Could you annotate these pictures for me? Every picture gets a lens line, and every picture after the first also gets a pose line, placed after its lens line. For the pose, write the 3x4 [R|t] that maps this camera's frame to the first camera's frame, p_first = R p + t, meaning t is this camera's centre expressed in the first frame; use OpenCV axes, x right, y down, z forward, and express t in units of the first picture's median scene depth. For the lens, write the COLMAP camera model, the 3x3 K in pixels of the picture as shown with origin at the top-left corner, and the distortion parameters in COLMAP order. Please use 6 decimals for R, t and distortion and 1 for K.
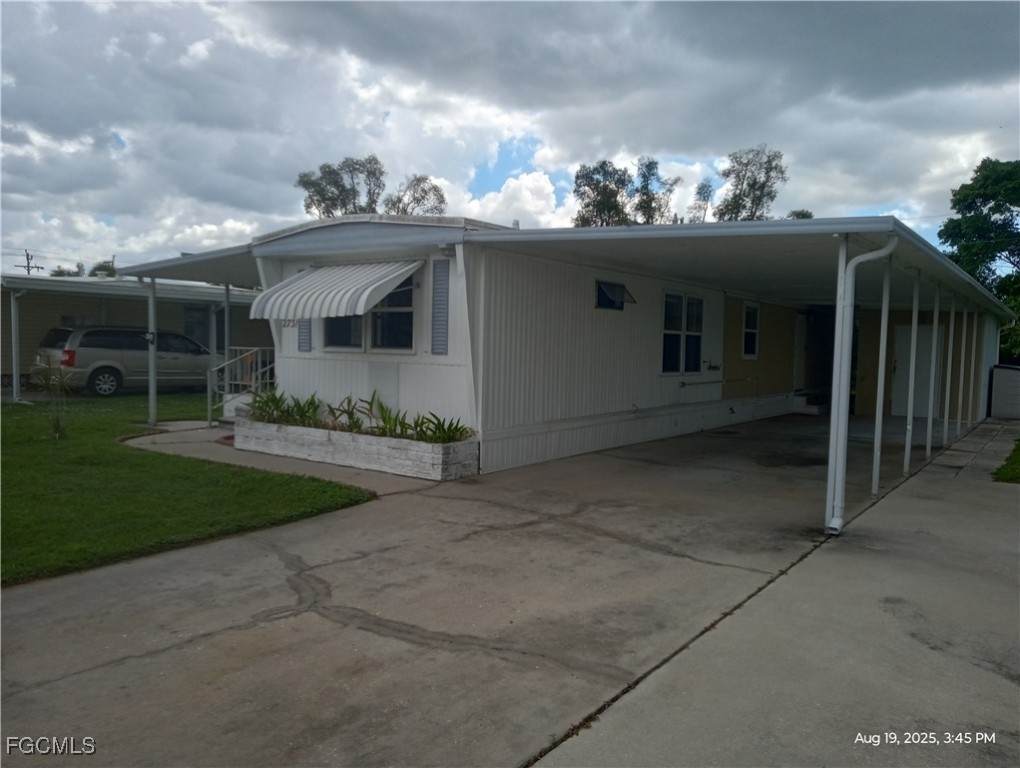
lens RADIAL K [[752.4, 0, 510.0], [0, 752.4, 384.0], [0, 0, 1]] dist [0.059531, -0.073484]
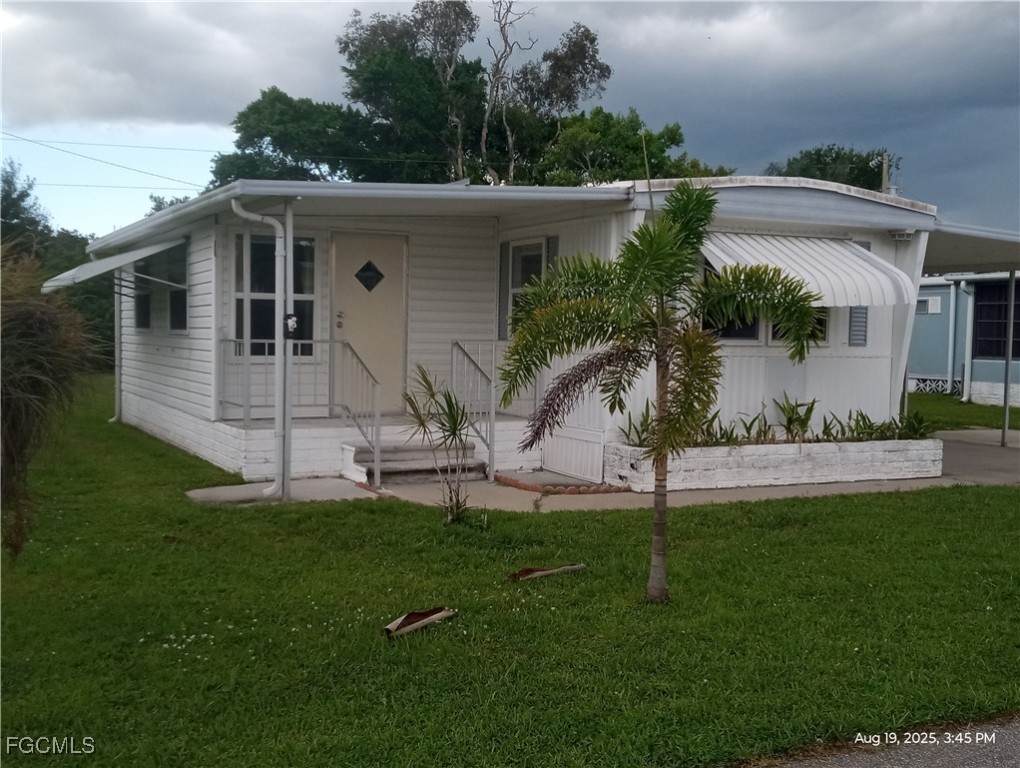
lens RADIAL K [[1164.7, 0, 510.0], [0, 1164.7, 384.0], [0, 0, 1]] dist [0.049067, 0.004609]
pose [[0.465122, -0.055278, 0.883519, -1.360652], [0.038331, 0.998370, 0.042284, -0.061265], [-0.884416, 0.014199, 0.466482, 0.634569]]
